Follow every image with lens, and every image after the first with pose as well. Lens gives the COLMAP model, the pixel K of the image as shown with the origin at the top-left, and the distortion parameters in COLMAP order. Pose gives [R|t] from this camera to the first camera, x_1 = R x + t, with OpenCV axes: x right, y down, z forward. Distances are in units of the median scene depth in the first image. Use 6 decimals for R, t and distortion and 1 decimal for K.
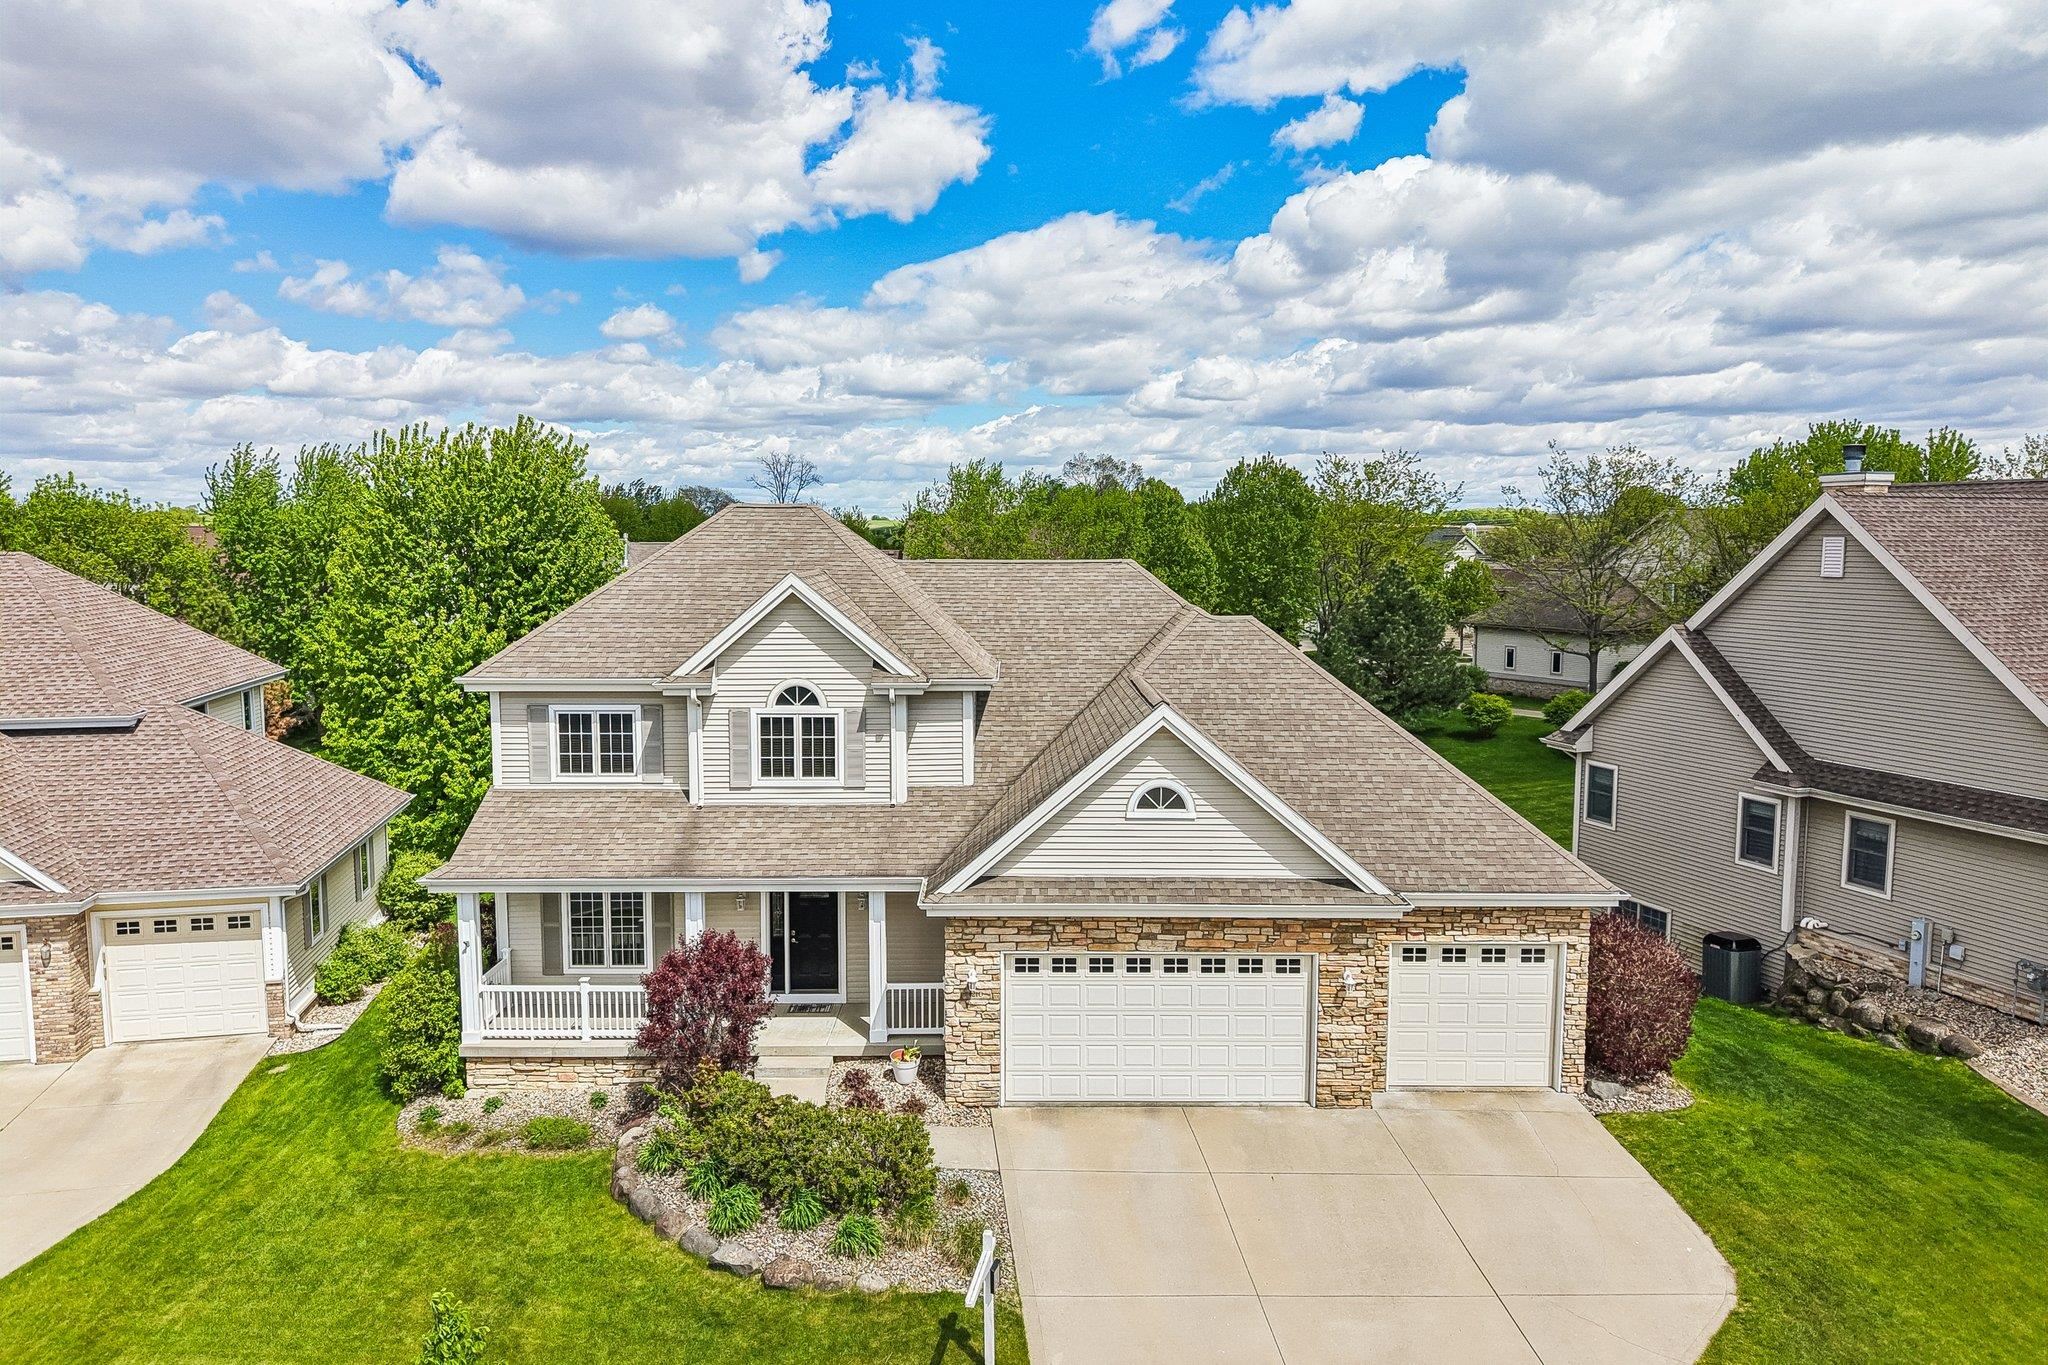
lens RADIAL K [[1425.2, 0, 1019.4], [0, 1425.2, 679.7], [0, 0, 1]] dist [0.016042, -0.028209]
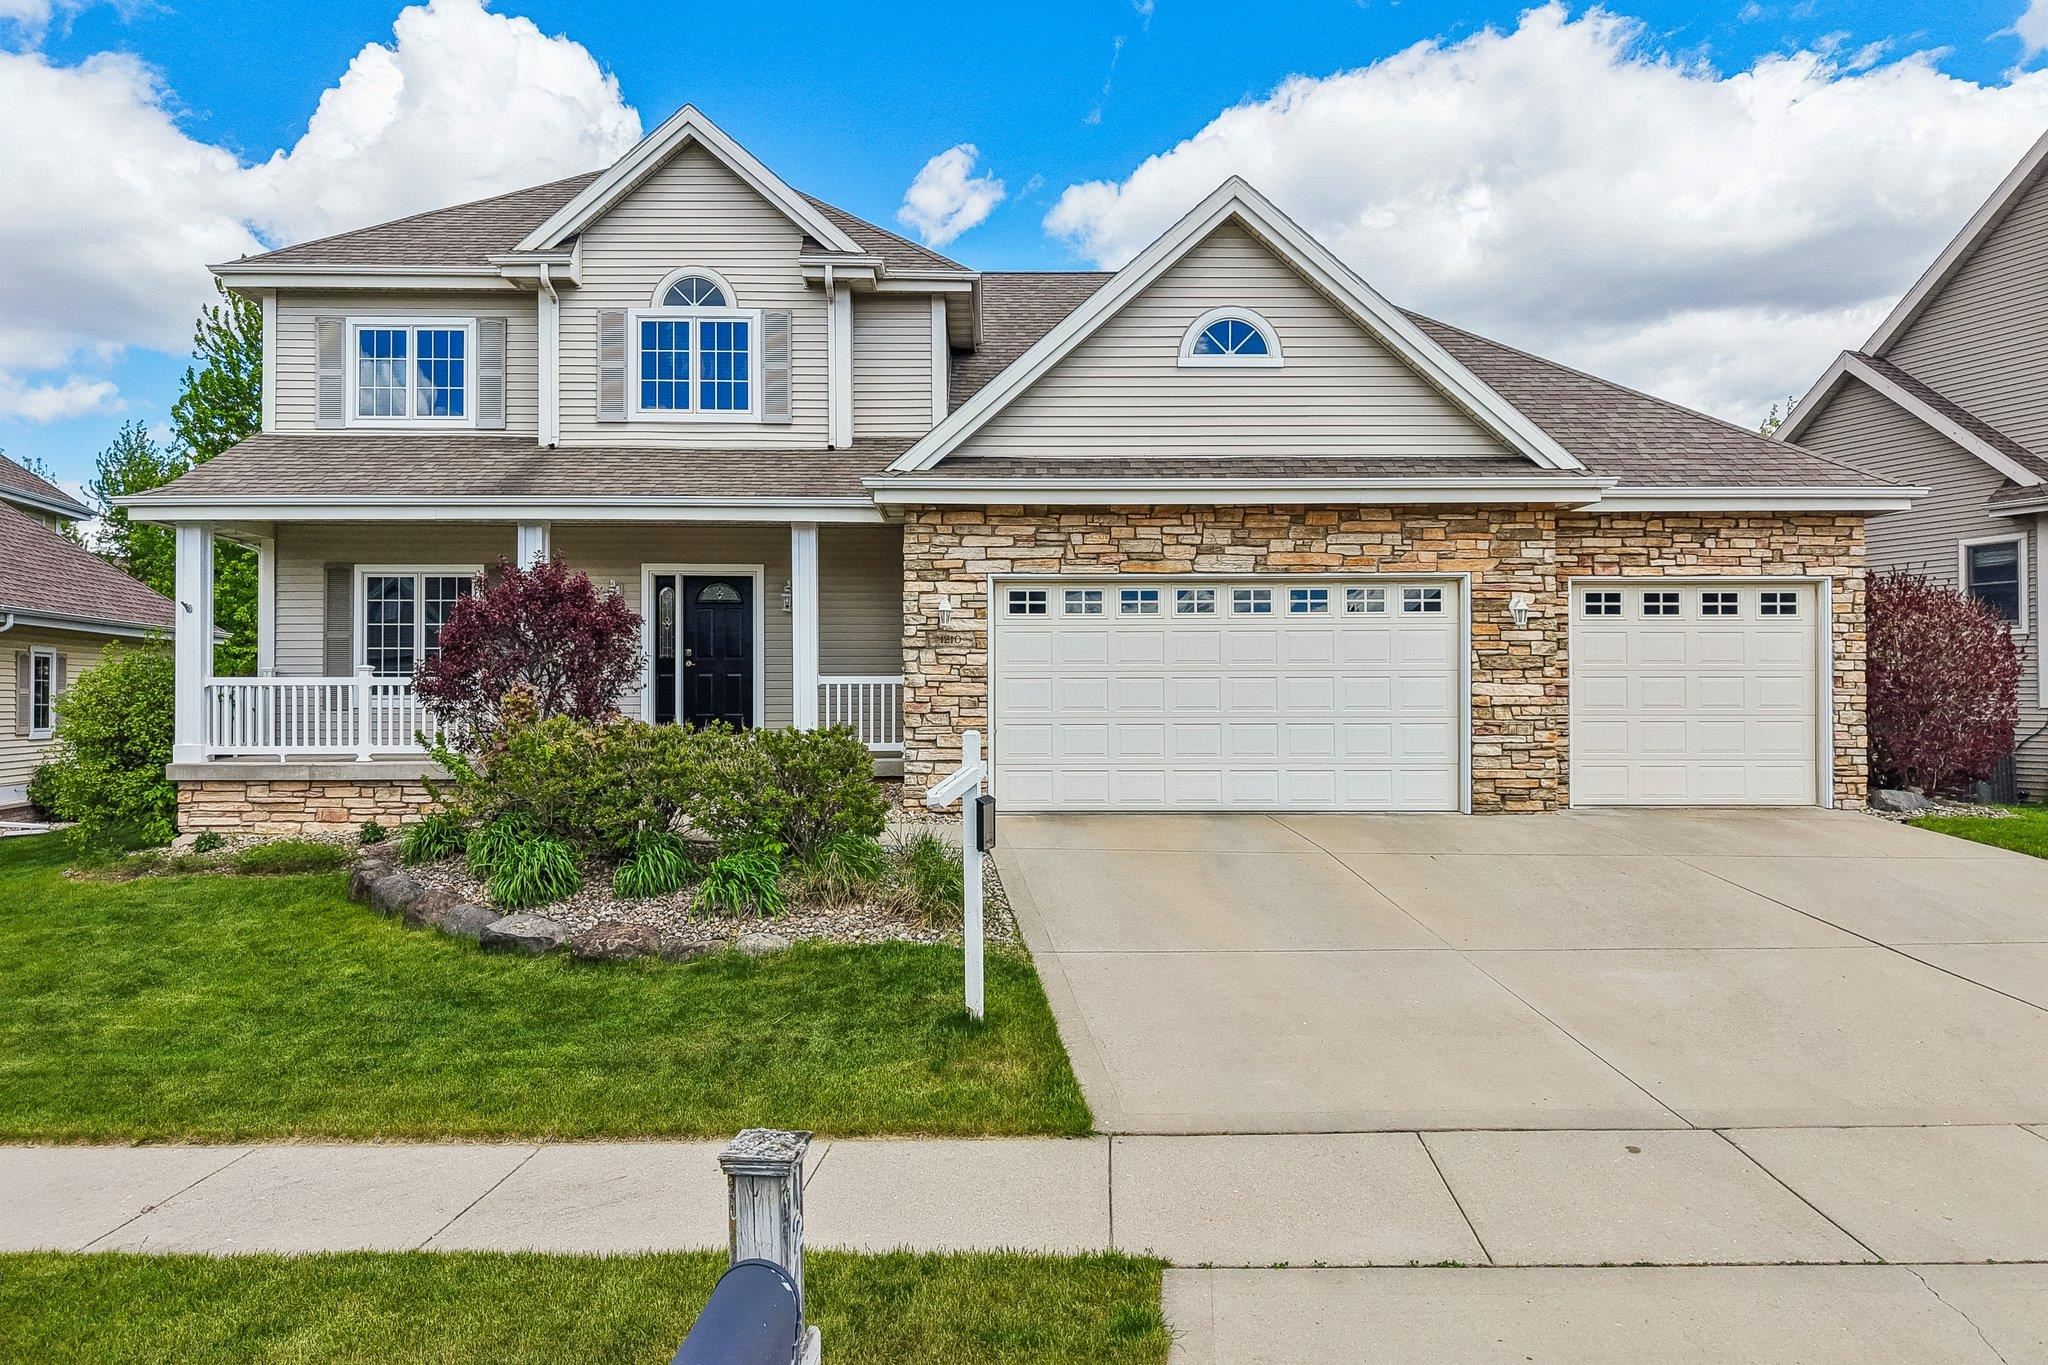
lens RADIAL K [[1425.2, 0, 1020.1], [0, 1425.2, 686.6], [0, 0, 1]] dist [0.016042, -0.028209]
pose [[0.999855, -0.009197, 0.014354, -0.007694], [0.010702, 0.994032, -0.108564, 0.300585], [-0.013270, 0.108702, 0.993986, 0.339566]]
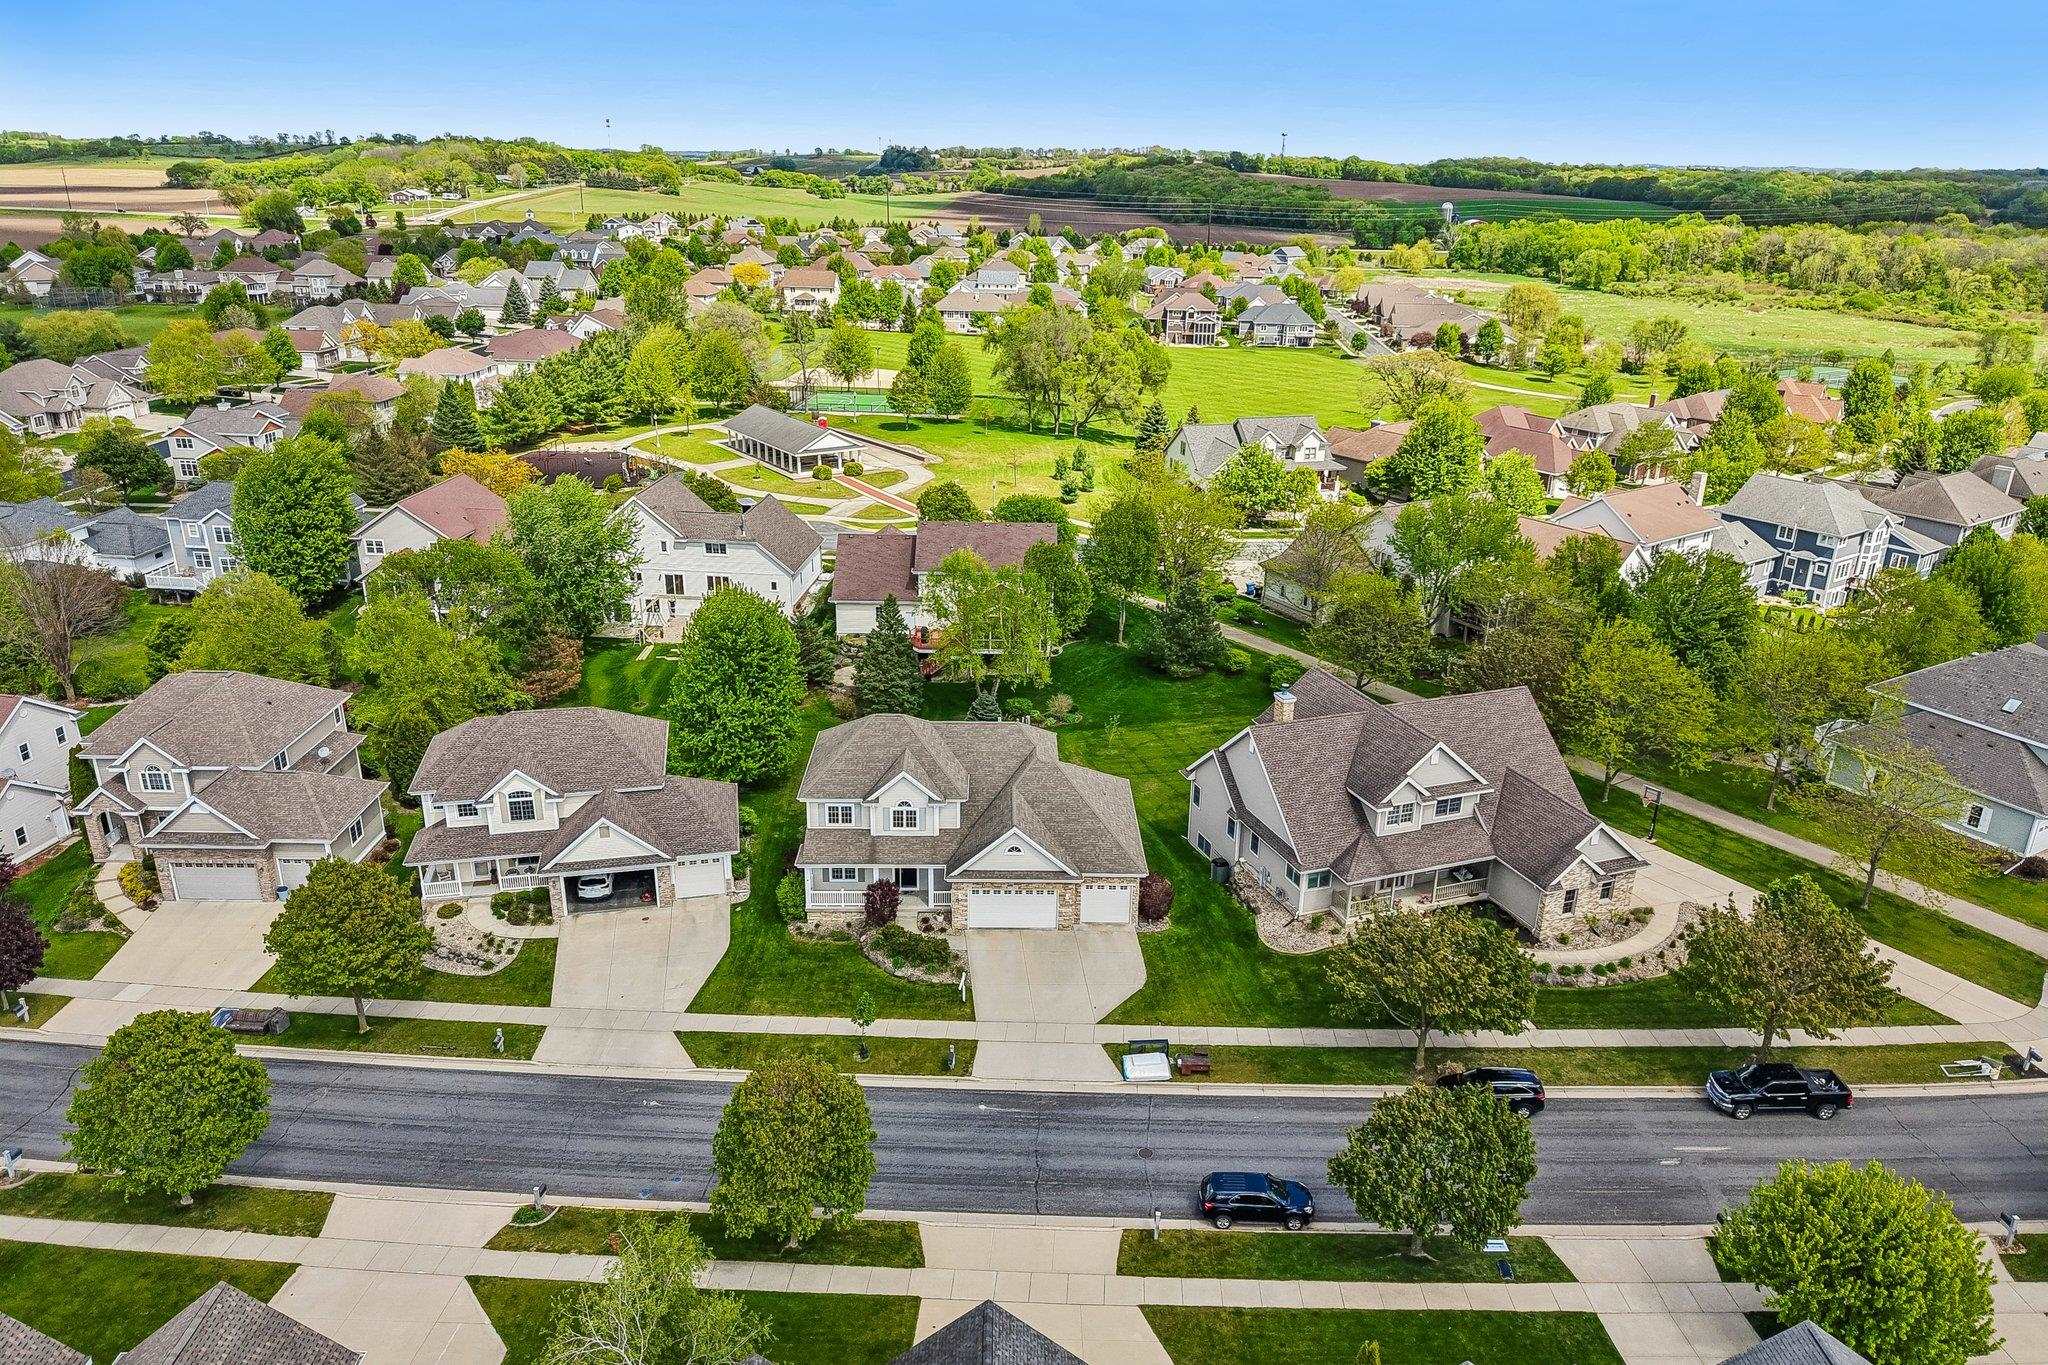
lens RADIAL K [[1425.2, 0, 1034.3], [0, 1425.2, 686.5], [0, 0, 1]] dist [0.016042, -0.028209]
pose [[0.999625, 0.010148, 0.025416, 0.053493], [-0.016191, 0.968038, 0.250280, -1.111393], [-0.022064, -0.250597, 0.967840, -2.152197]]
